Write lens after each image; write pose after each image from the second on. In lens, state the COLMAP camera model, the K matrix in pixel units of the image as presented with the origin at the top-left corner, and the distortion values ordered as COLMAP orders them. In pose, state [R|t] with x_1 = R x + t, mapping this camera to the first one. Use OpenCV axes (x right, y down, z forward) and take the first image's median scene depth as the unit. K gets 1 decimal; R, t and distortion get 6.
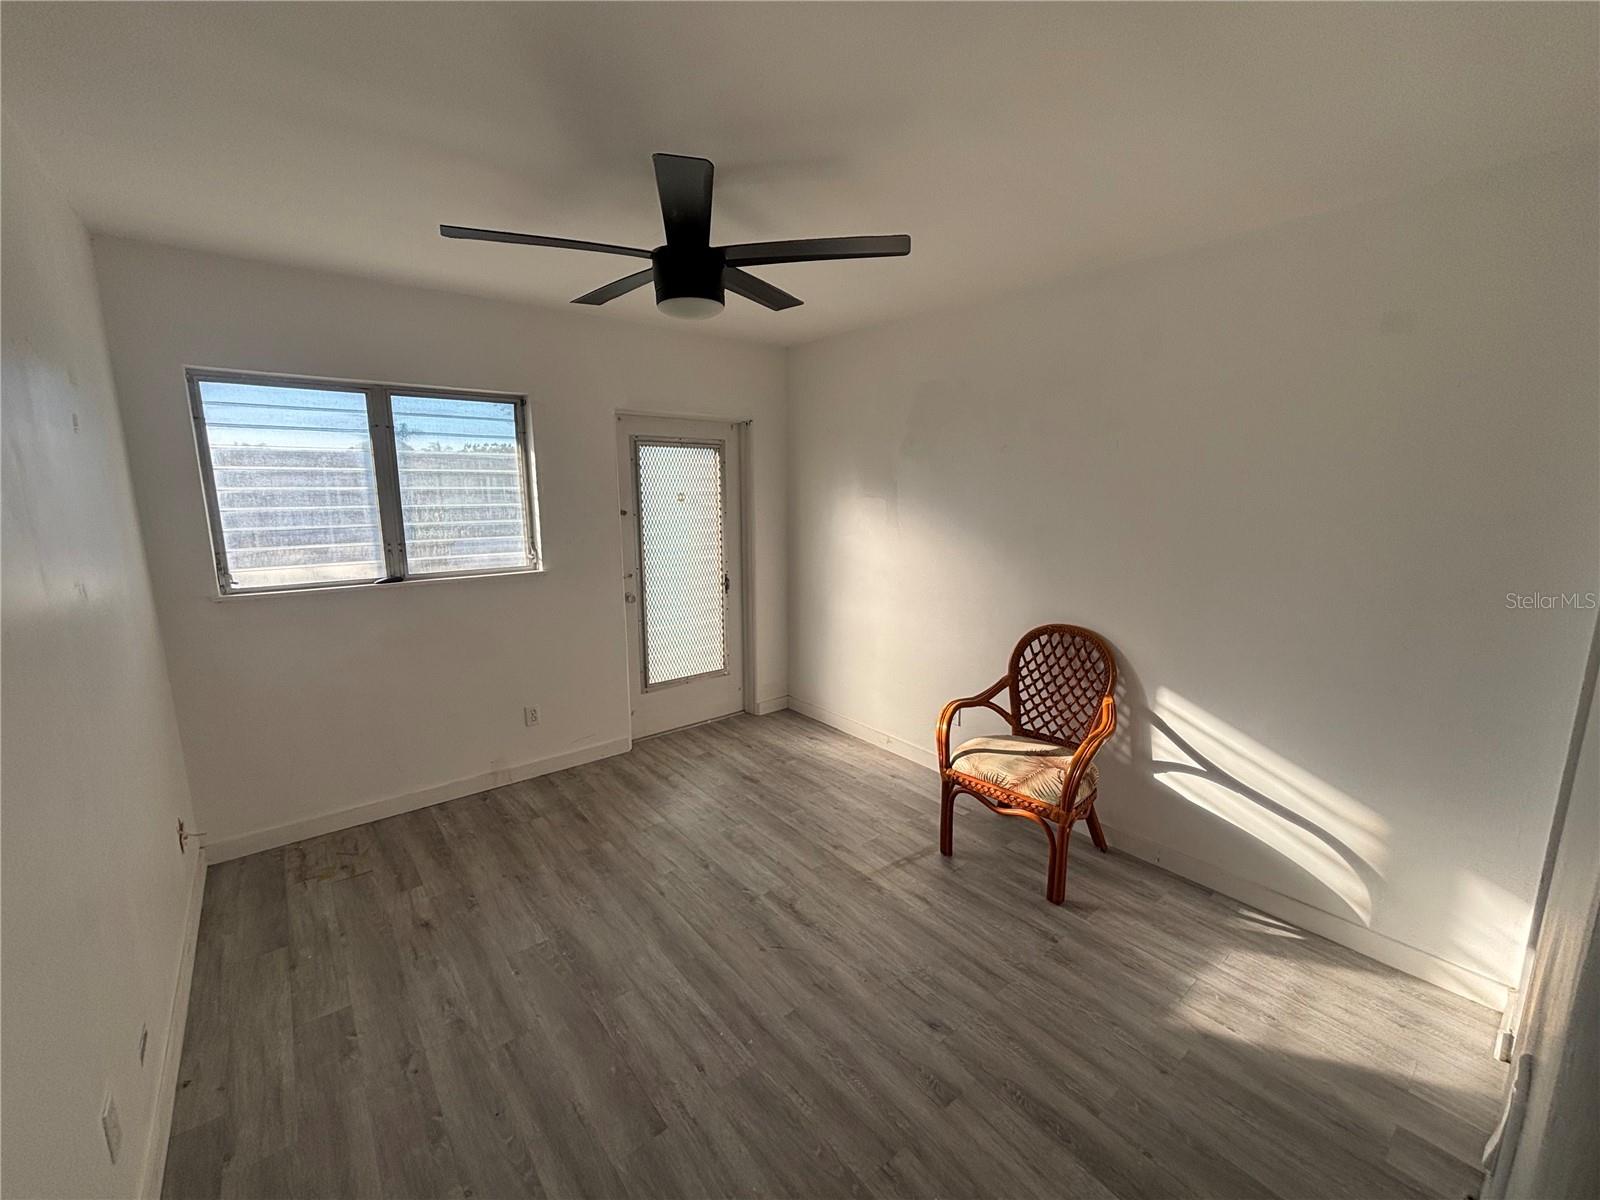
lens RADIAL K [[650.2, 0, 803.9], [0, 650.2, 598.3], [0, 0, 1]] dist [-0.006534, 0.006250]
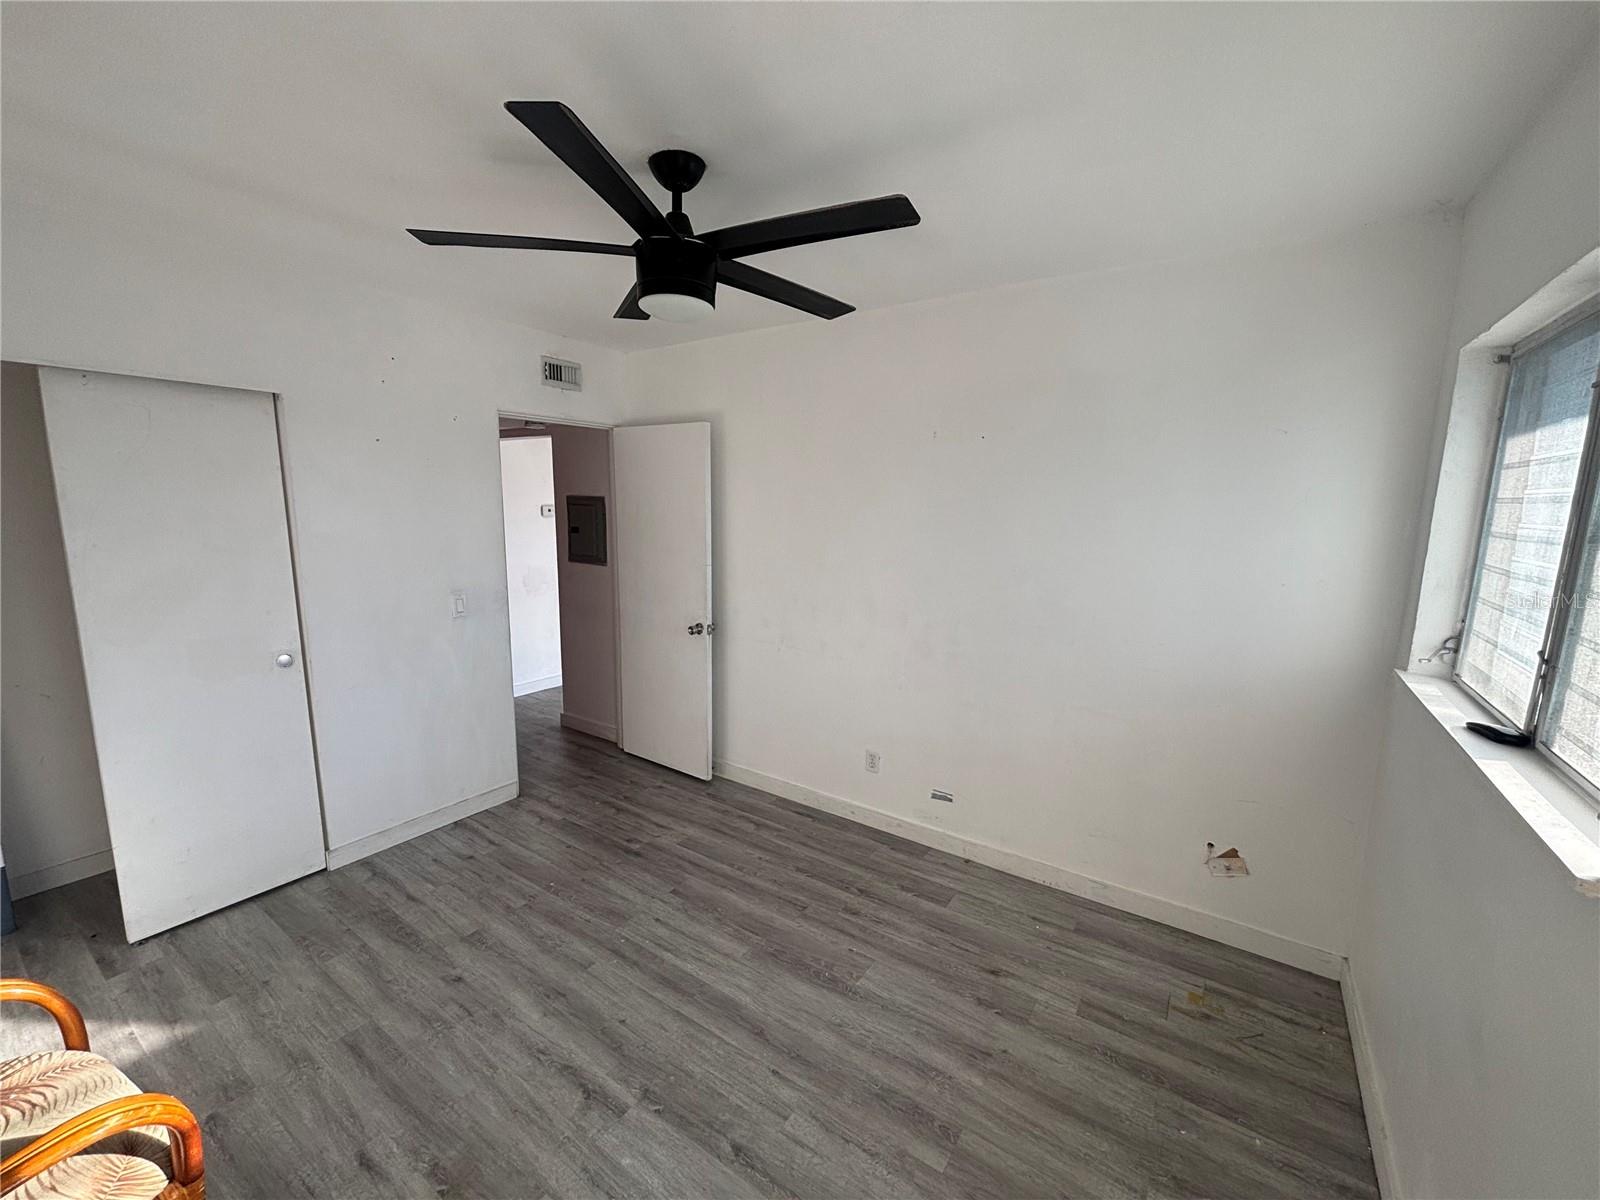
lens RADIAL K [[650.2, 0, 803.9], [0, 650.2, 598.3], [0, 0, 1]] dist [-0.006534, 0.006250]
pose [[-0.958258, 0.030577, -0.284265, -0.071520], [-0.063101, 0.947127, 0.314592, -0.330575], [0.278855, 0.319397, -0.905663, 1.798714]]
